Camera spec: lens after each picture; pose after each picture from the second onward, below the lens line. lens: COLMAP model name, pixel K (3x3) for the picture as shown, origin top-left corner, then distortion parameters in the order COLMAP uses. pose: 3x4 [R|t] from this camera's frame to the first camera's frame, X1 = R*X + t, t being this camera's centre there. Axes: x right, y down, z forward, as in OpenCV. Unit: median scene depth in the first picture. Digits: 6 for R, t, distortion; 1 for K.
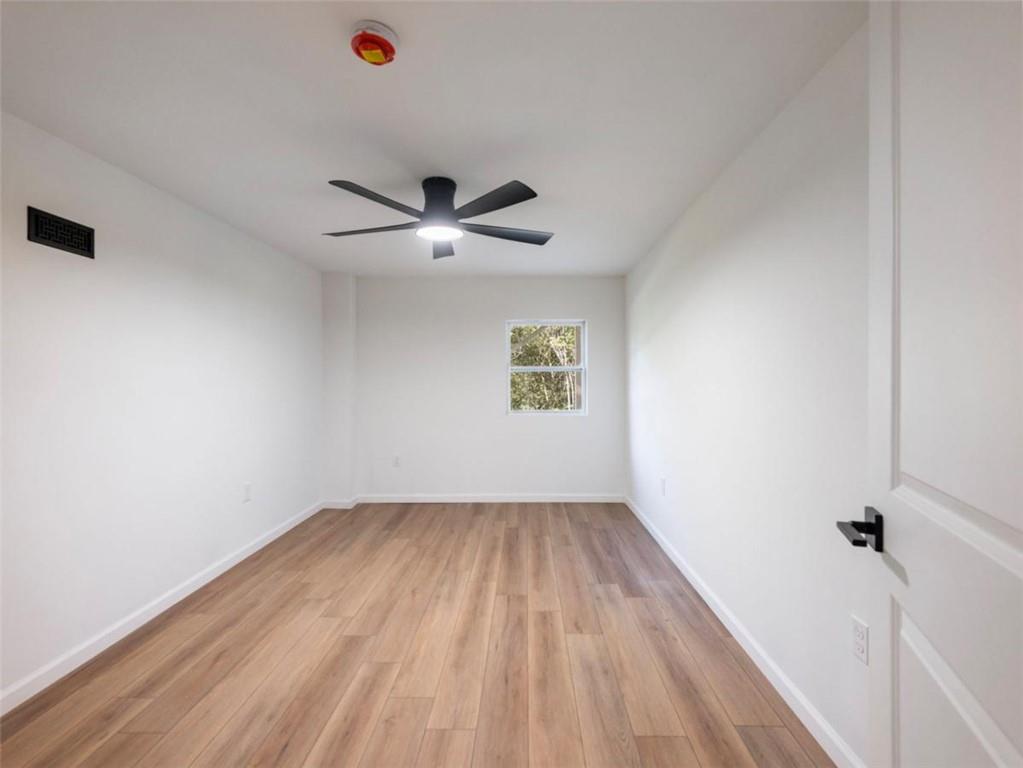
lens RADIAL K [[465.5, 0, 513.4], [0, 465.5, 387.2], [0, 0, 1]] dist [0.026159, -0.000125]
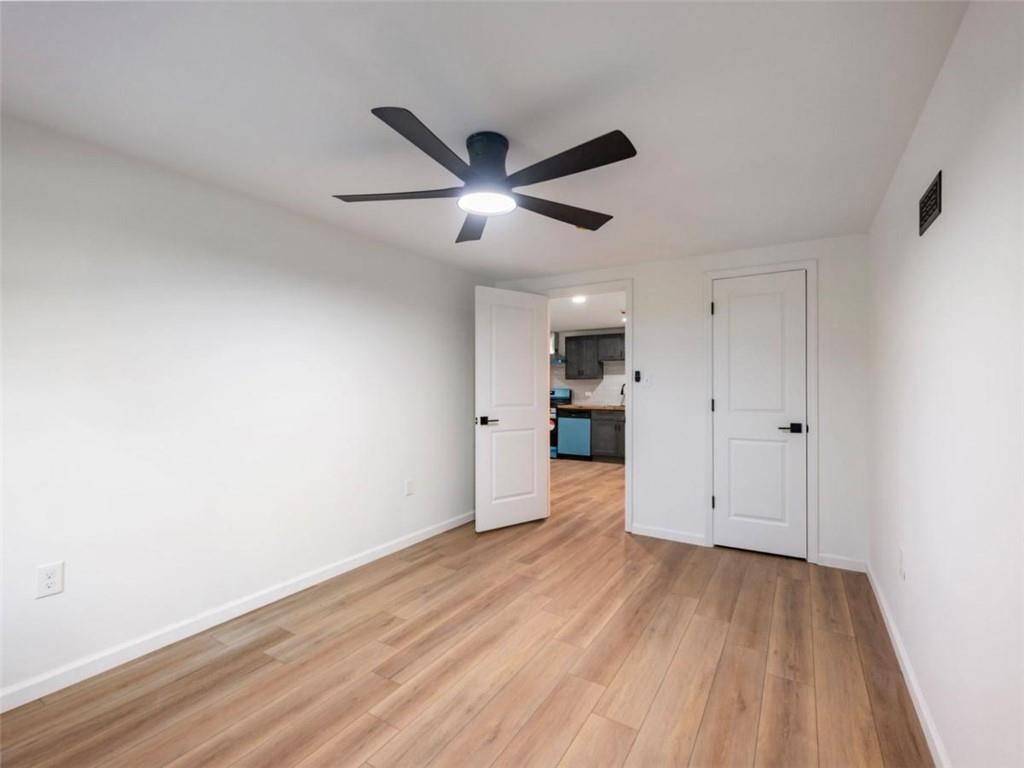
lens RADIAL K [[466.0, 0, 513.9], [0, 466.0, 387.2], [0, 0, 1]] dist [0.026159, -0.000125]
pose [[-0.863286, 0.006534, 0.504673, -0.645550], [0.015349, 0.999794, 0.013311, -0.020946], [-0.504482, 0.019237, -0.863208, 1.783727]]
